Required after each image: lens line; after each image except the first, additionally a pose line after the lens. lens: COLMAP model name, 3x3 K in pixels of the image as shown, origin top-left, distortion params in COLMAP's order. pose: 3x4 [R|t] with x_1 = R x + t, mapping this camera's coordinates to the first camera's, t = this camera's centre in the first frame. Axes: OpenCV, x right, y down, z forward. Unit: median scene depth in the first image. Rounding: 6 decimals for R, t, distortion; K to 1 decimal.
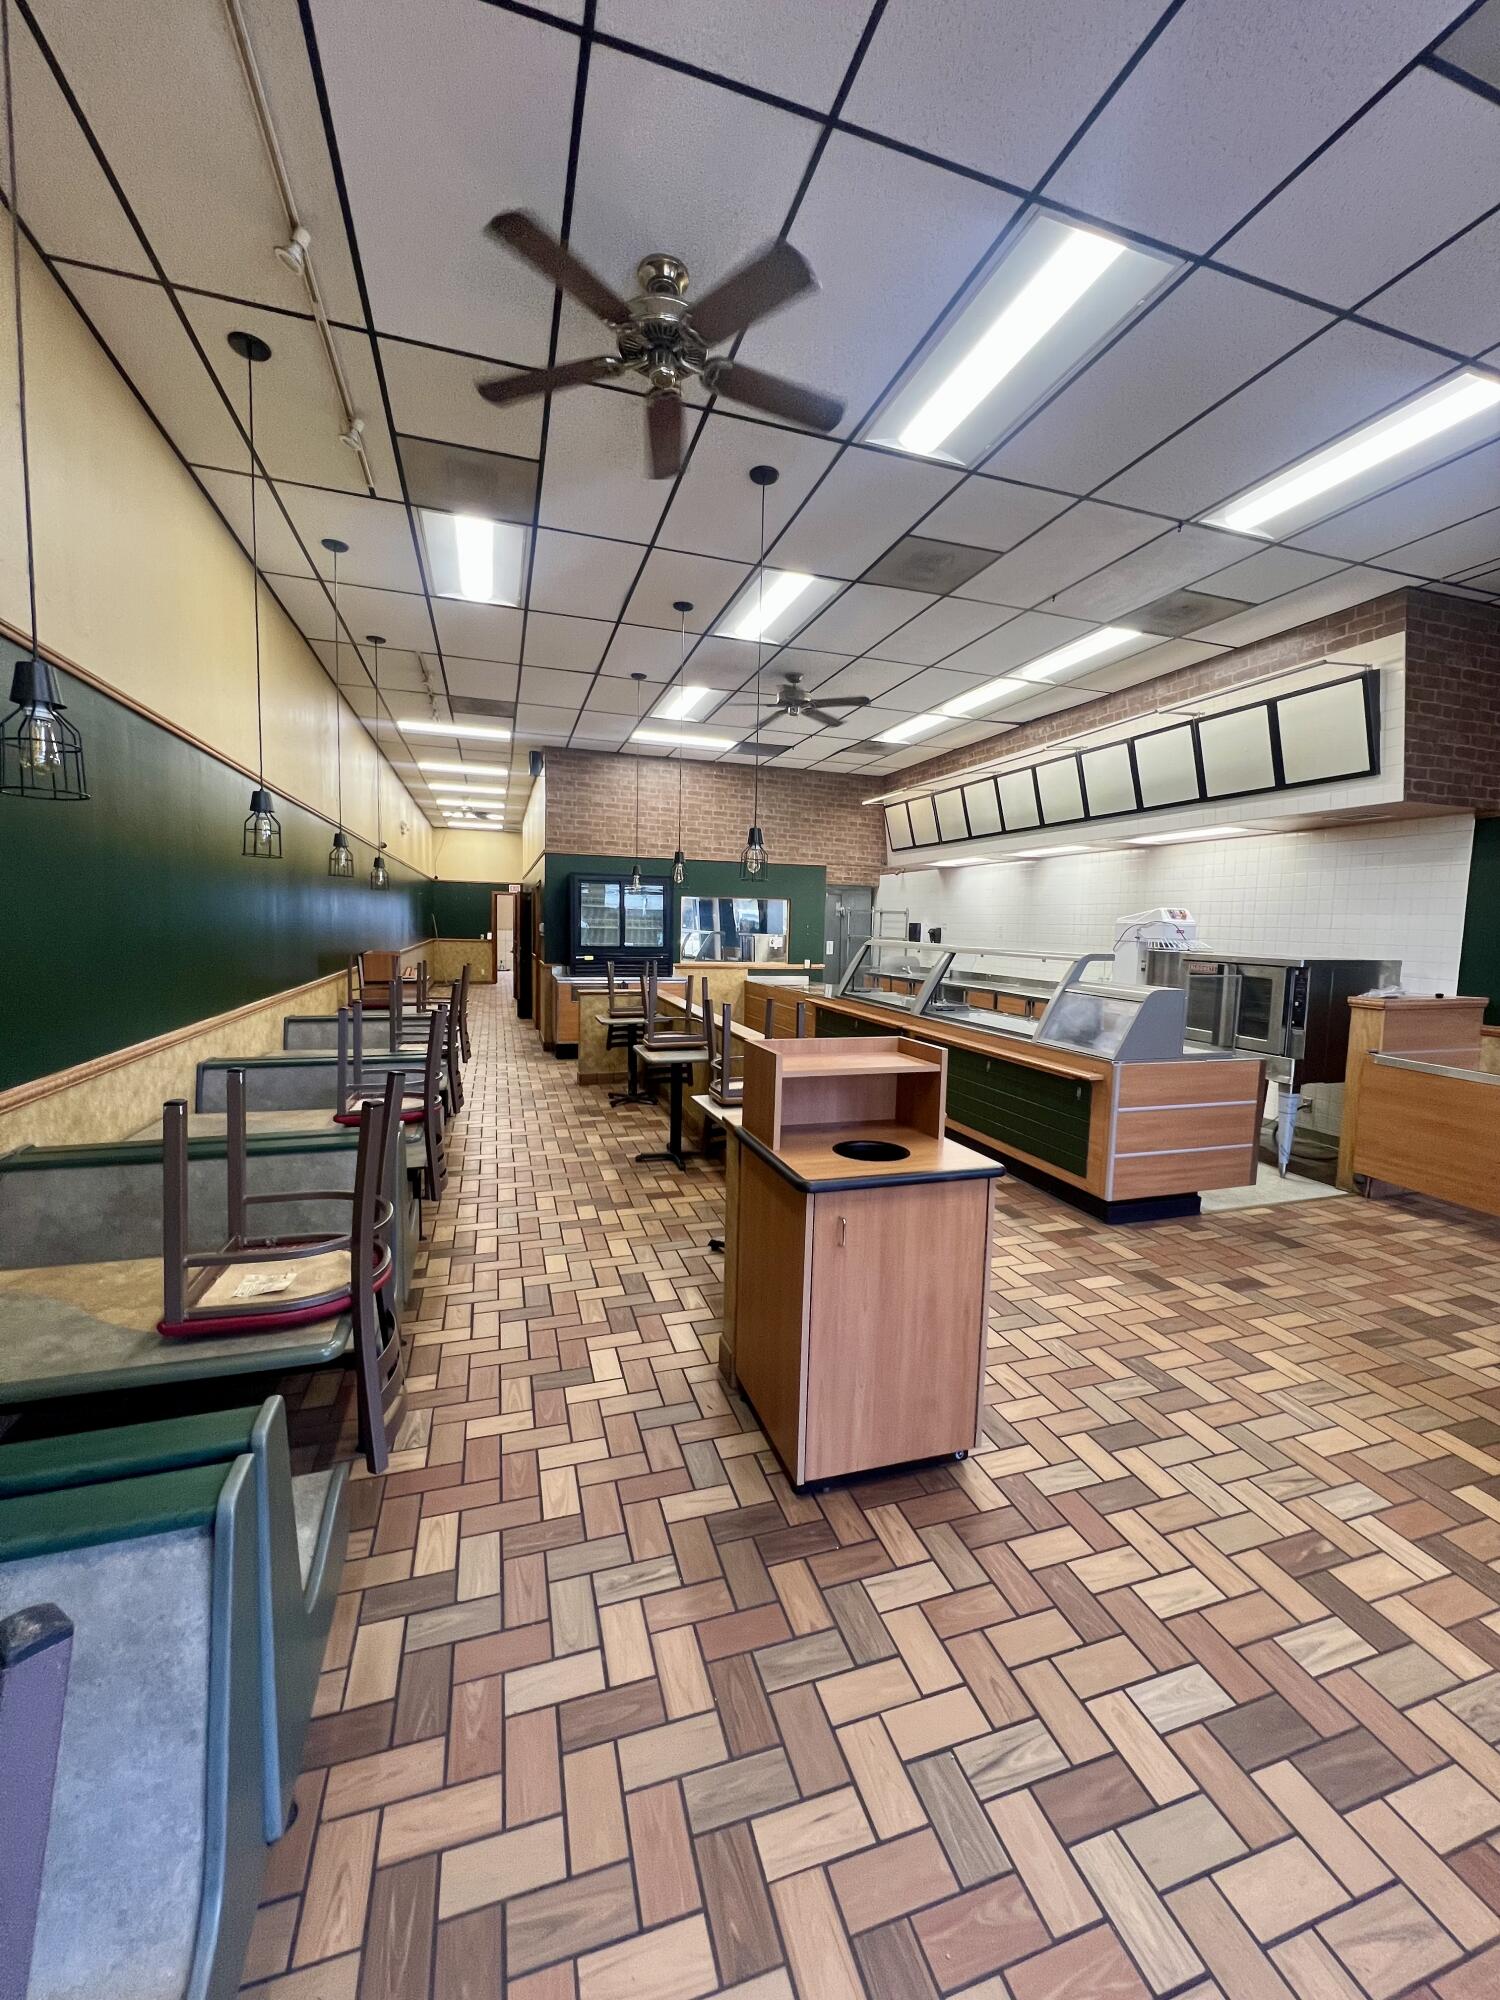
lens RADIAL K [[800.2, 0, 763.6], [0, 800.2, 991.3], [0, 0, 1]] dist [-0.003062, 0.000653]
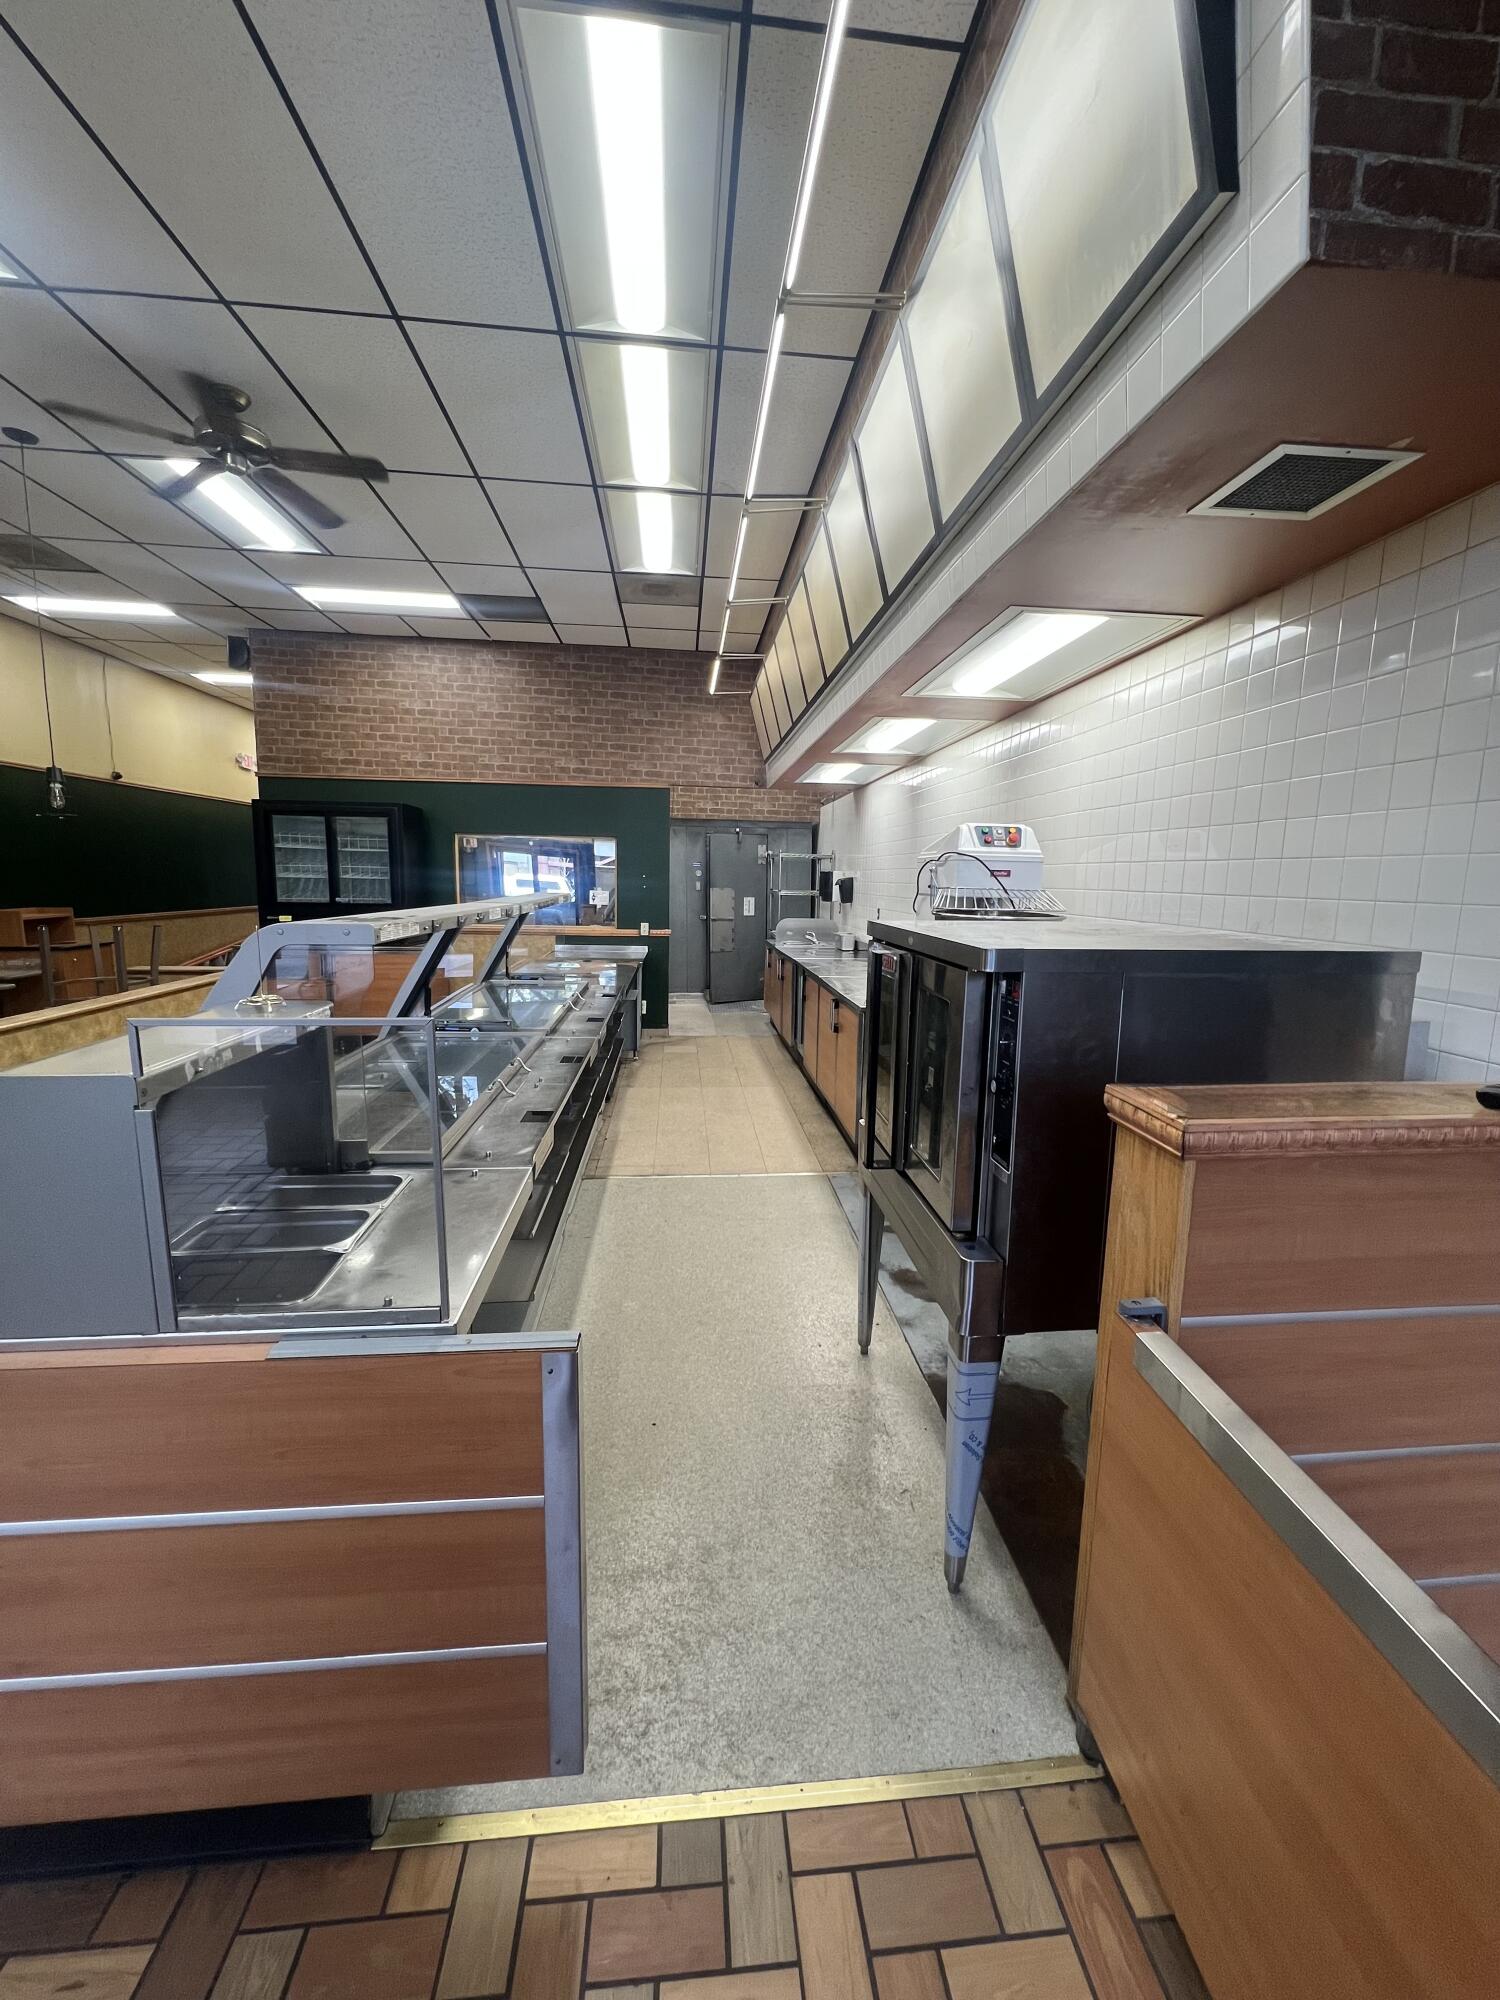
lens RADIAL K [[800.2, 0, 760.8], [0, 800.2, 994.7], [0, 0, 1]] dist [-0.003062, 0.000653]
pose [[0.976252, 0.028169, -0.214797, 0.363260], [-0.016179, 0.998222, 0.057376, -0.021241], [0.216031, -0.052538, 0.974972, 0.379516]]
